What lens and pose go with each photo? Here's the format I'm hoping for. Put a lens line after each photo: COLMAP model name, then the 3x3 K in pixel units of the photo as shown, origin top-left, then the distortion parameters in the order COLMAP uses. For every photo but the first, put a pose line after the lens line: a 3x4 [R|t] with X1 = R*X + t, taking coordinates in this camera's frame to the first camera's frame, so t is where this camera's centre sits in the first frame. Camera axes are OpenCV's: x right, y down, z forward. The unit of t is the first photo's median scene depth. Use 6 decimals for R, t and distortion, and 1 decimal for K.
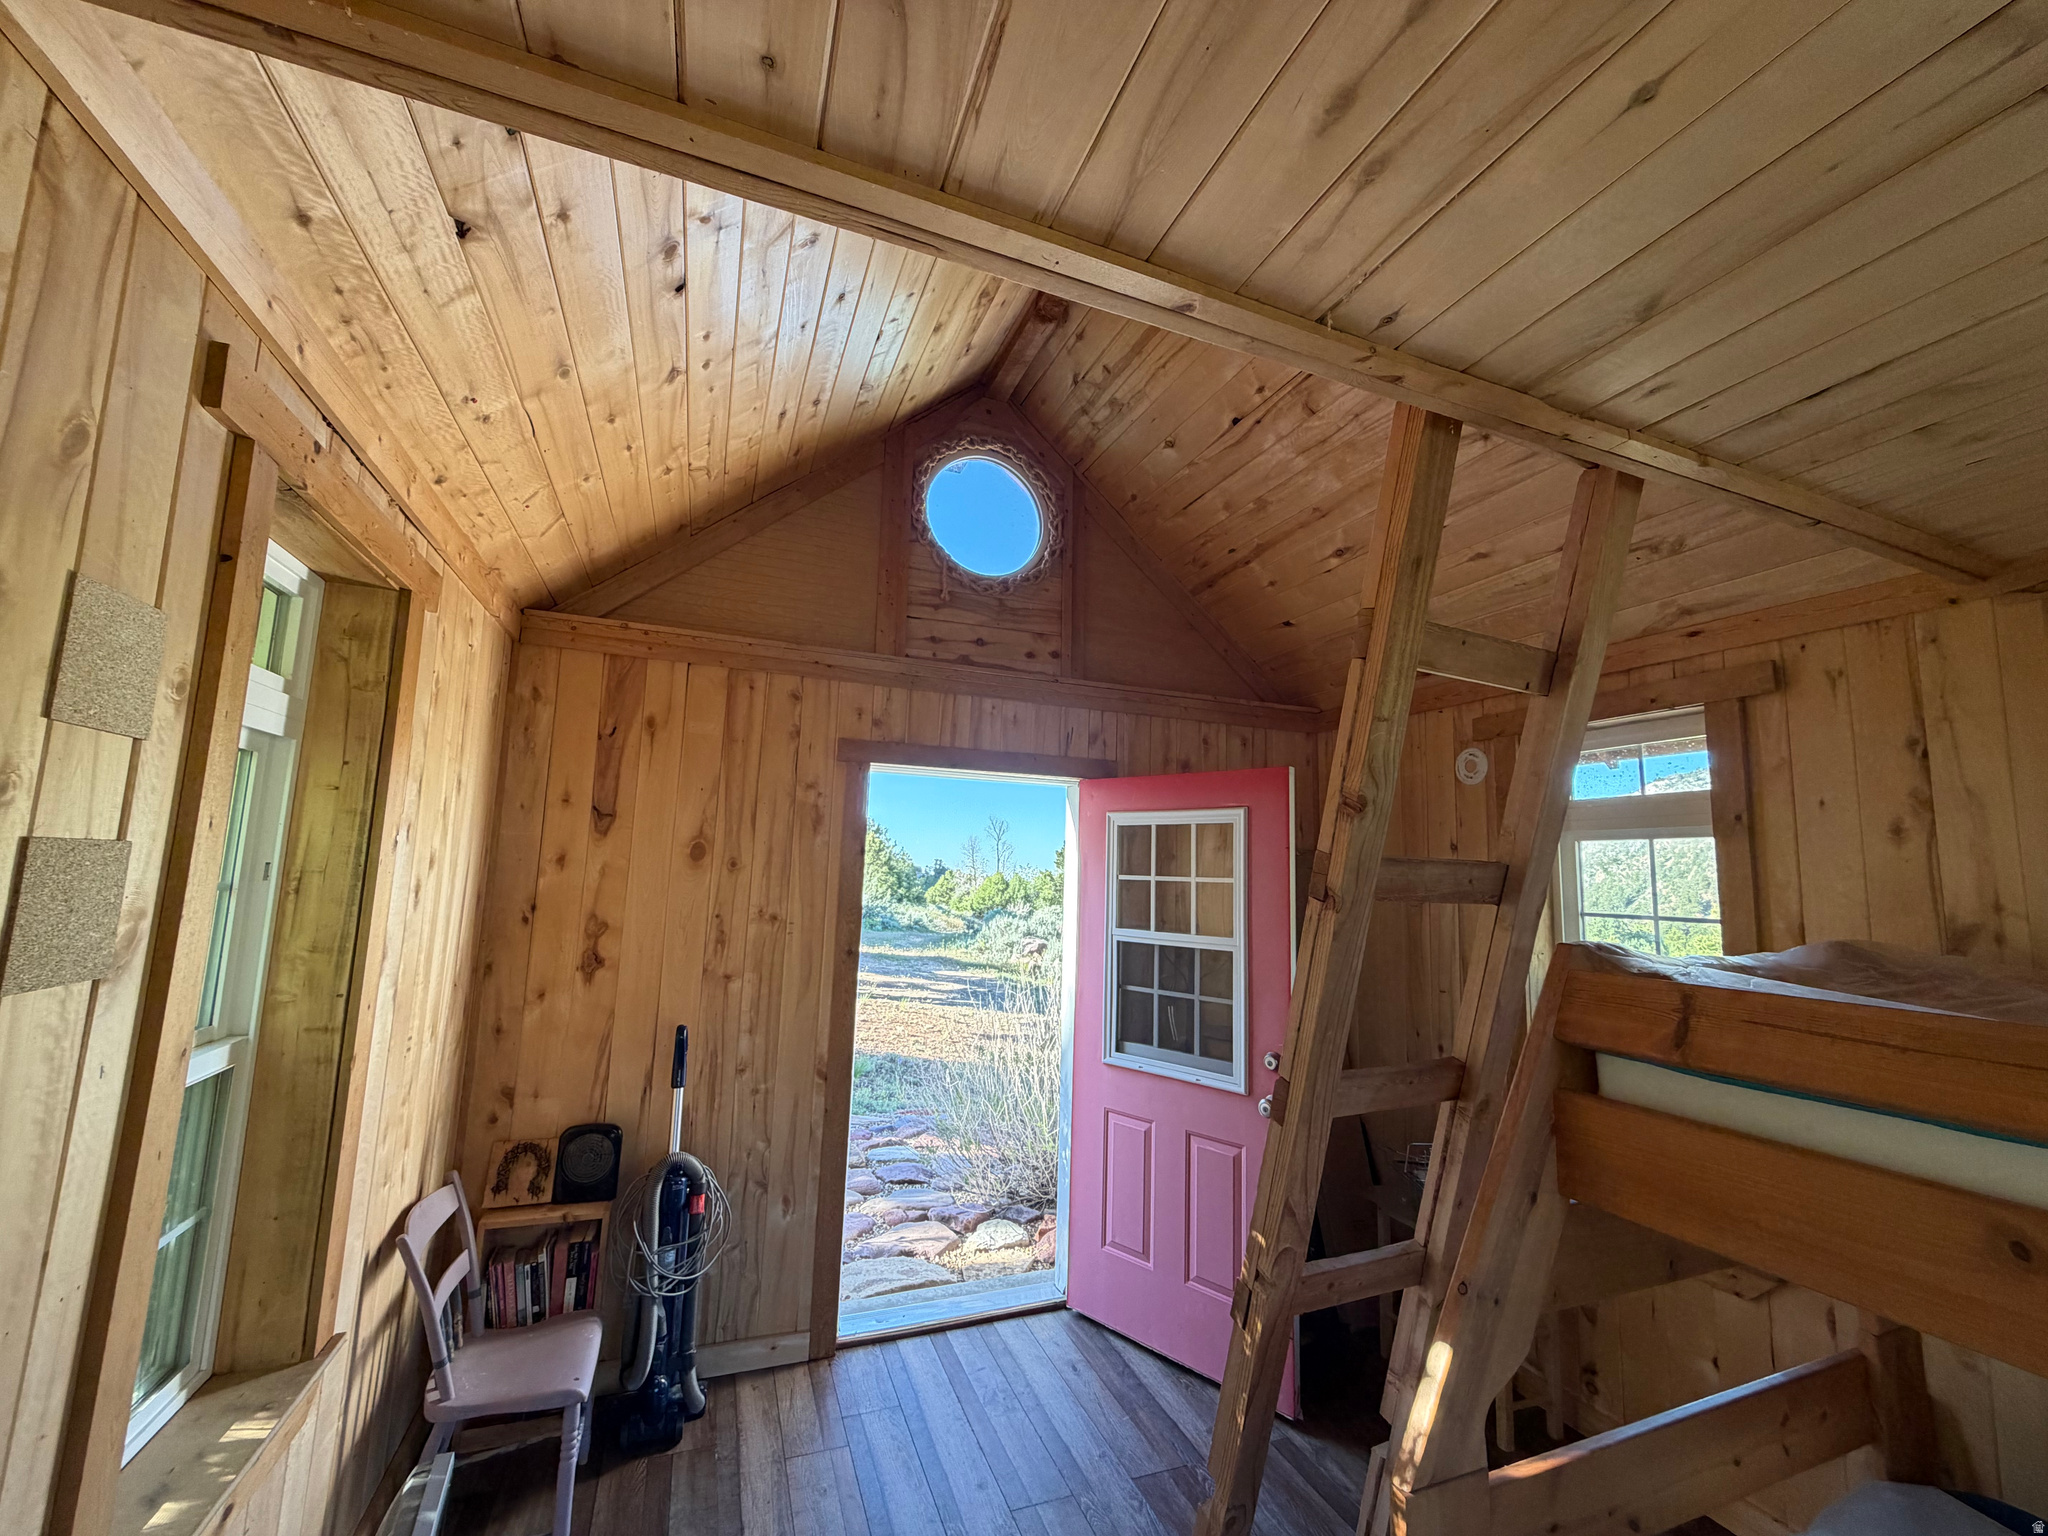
lens RADIAL K [[817.6, 0, 1025.5], [0, 817.6, 770.5], [0, 0, 1]] dist [0.004495, 0.000328]
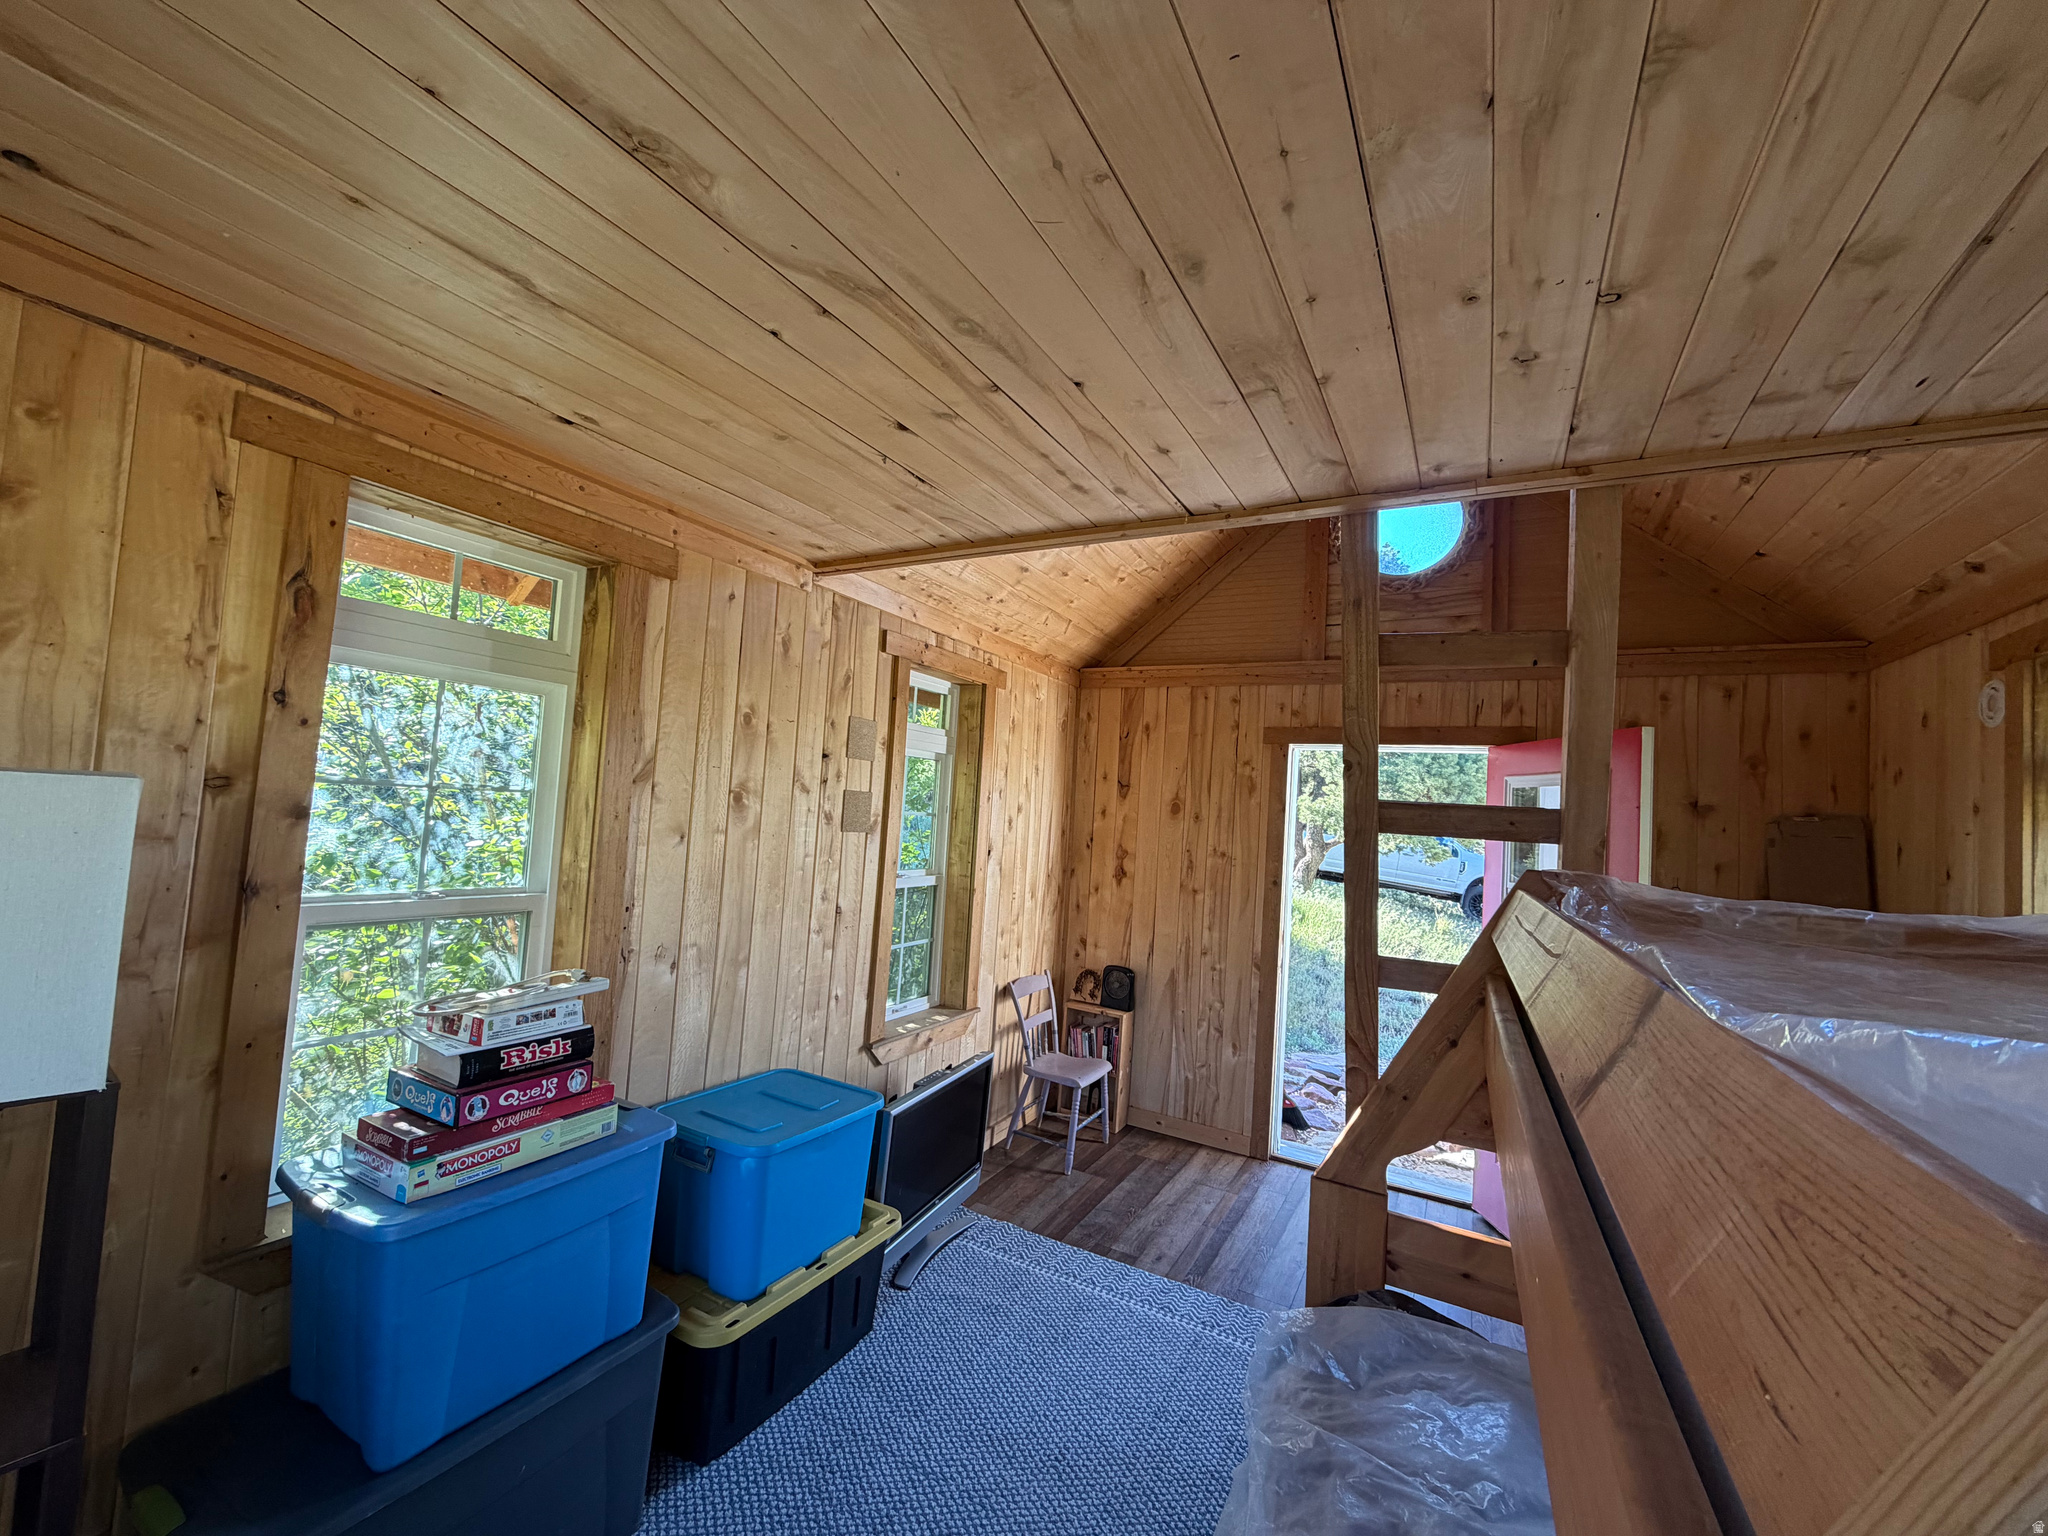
lens RADIAL K [[817.6, 0, 1018.9], [0, 817.6, 770.9], [0, 0, 1]] dist [0.004495, 0.000328]
pose [[0.638675, -0.032287, -0.768799, 0.609643], [0.053831, 0.998546, 0.002784, 0.007667], [0.767592, -0.043163, 0.639484, -0.215332]]
